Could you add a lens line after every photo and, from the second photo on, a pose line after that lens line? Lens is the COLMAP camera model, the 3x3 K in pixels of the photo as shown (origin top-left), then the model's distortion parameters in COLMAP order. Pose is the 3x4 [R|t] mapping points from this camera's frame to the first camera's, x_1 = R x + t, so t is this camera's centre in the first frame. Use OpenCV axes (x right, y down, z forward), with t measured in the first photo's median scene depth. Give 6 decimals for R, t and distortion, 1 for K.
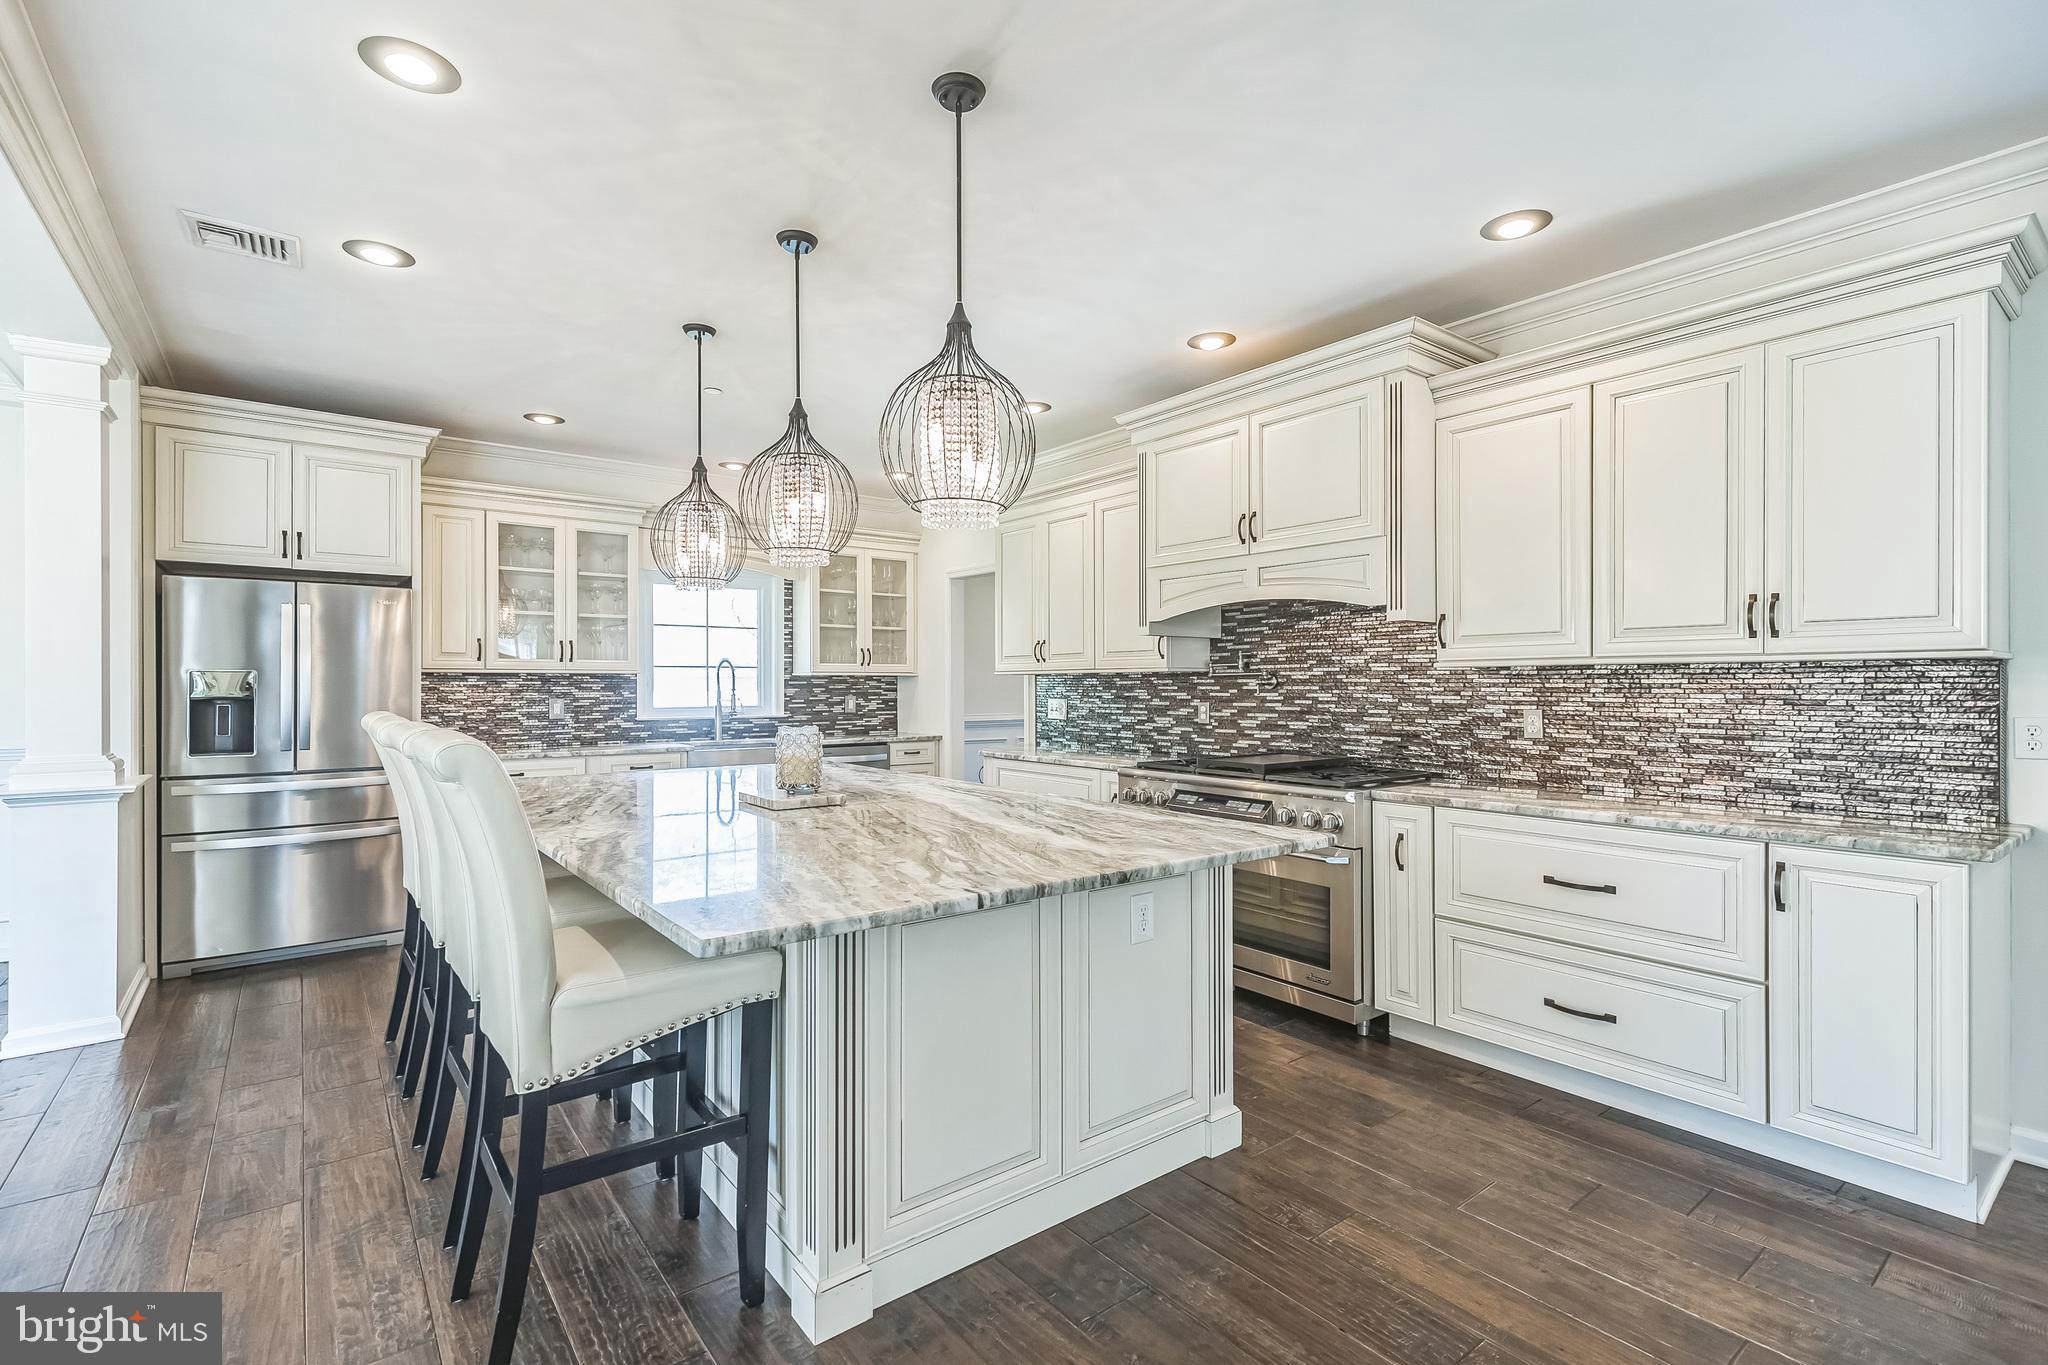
lens RADIAL K [[941.1, 0, 1053.1], [0, 941.1, 684.7], [0, 0, 1]] dist [0.019031, -0.000202]
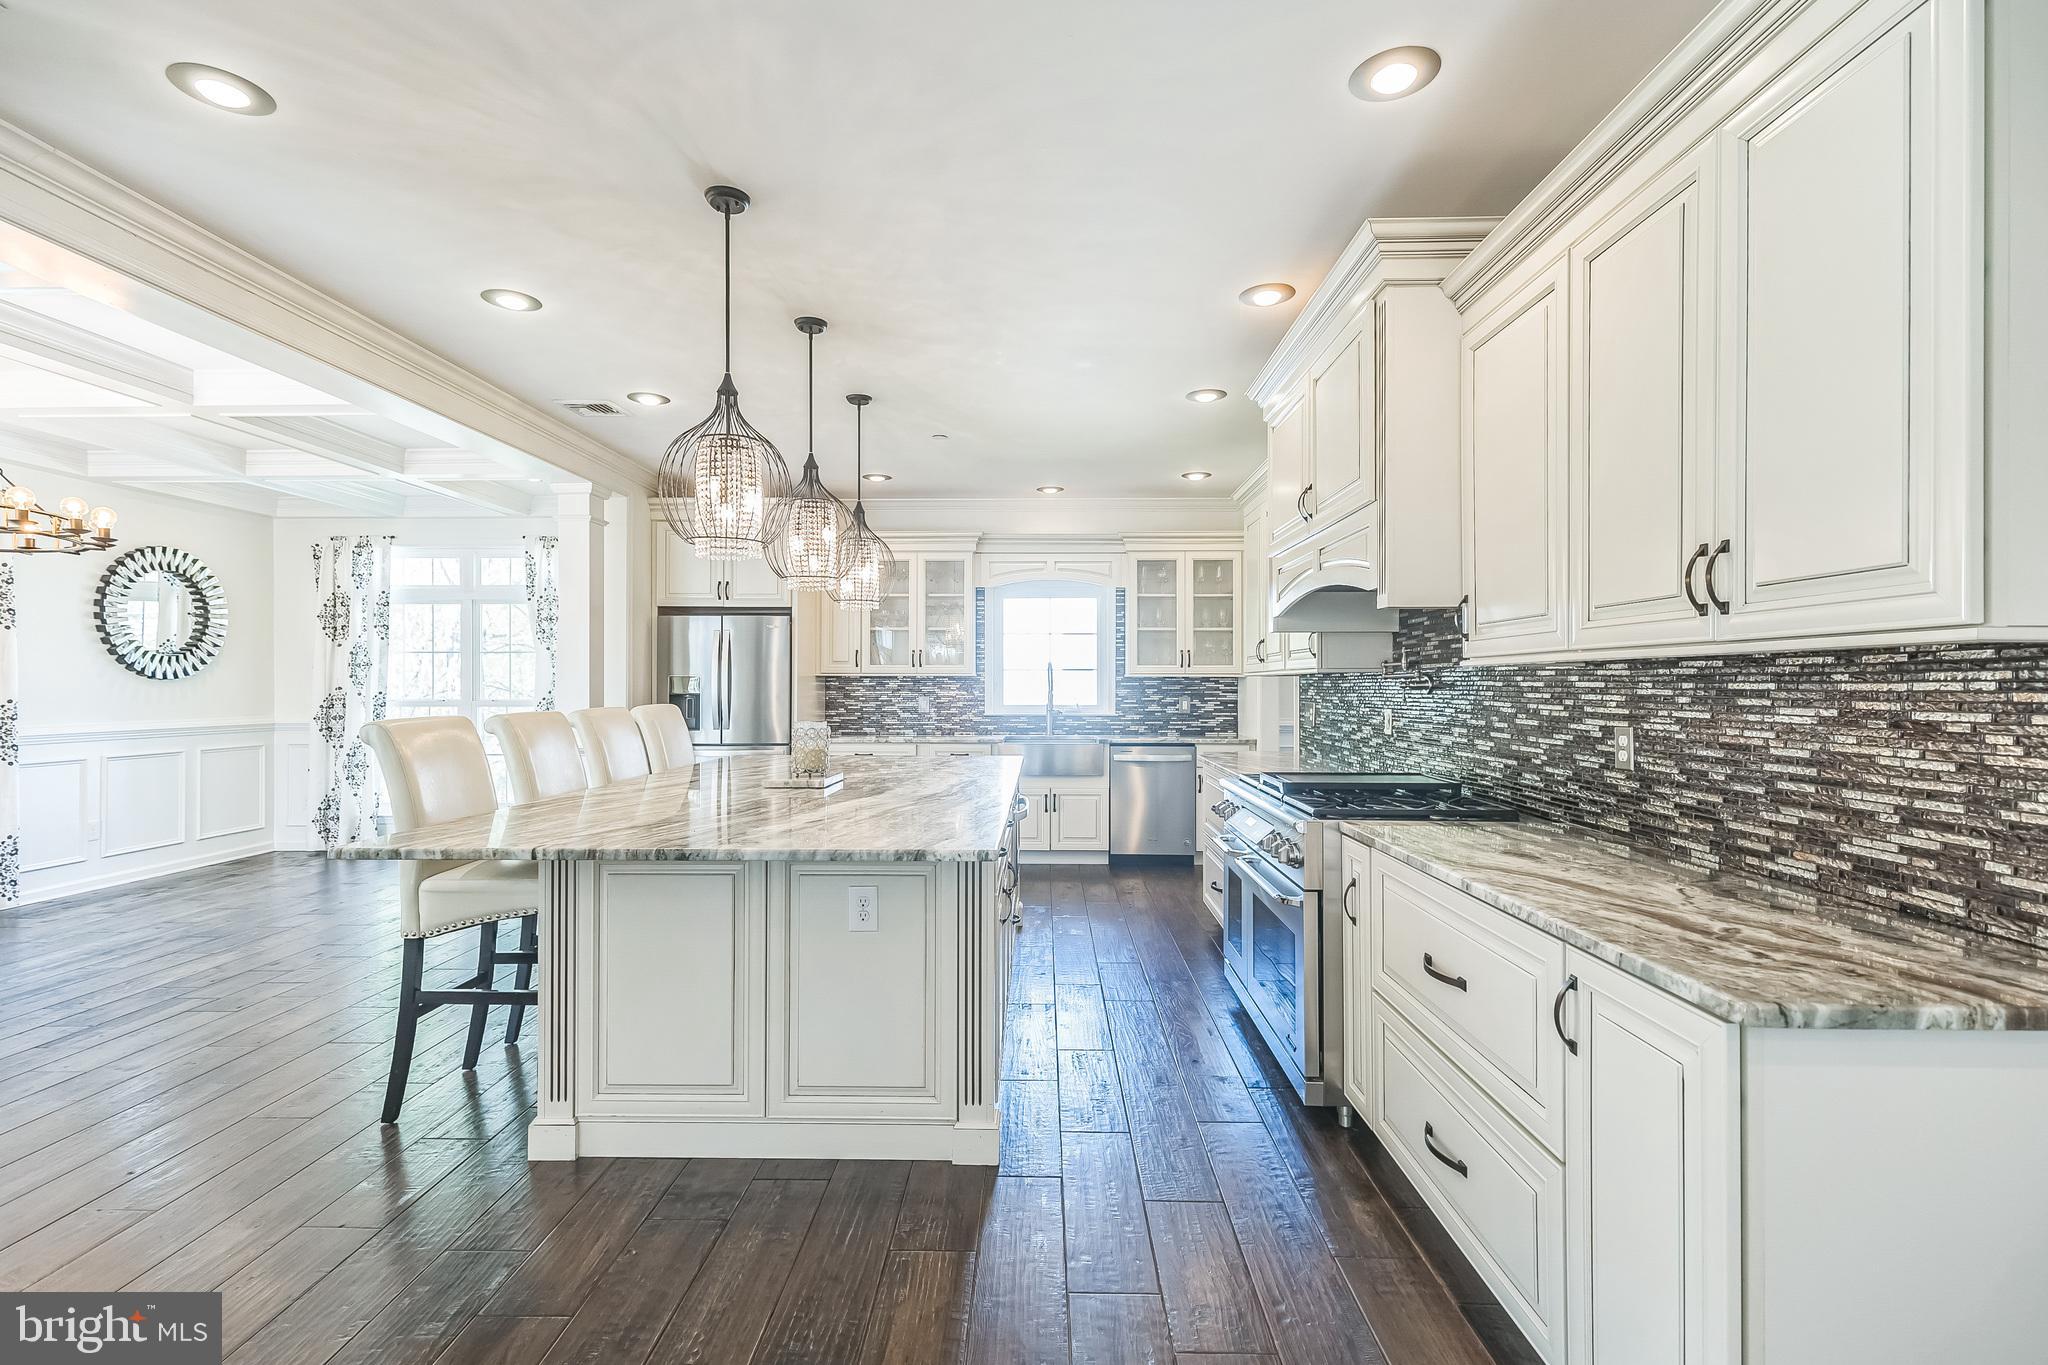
lens RADIAL K [[951.8, 0, 1024.0], [0, 951.8, 682.5], [0, 0, 1]] dist [0.001331, 0.000001]
pose [[0.768321, 0.000951, -0.640064, 0.524747], [-0.002210, 0.999997, -0.001168, -0.003501], [0.640061, 0.002312, 0.768321, 0.169087]]
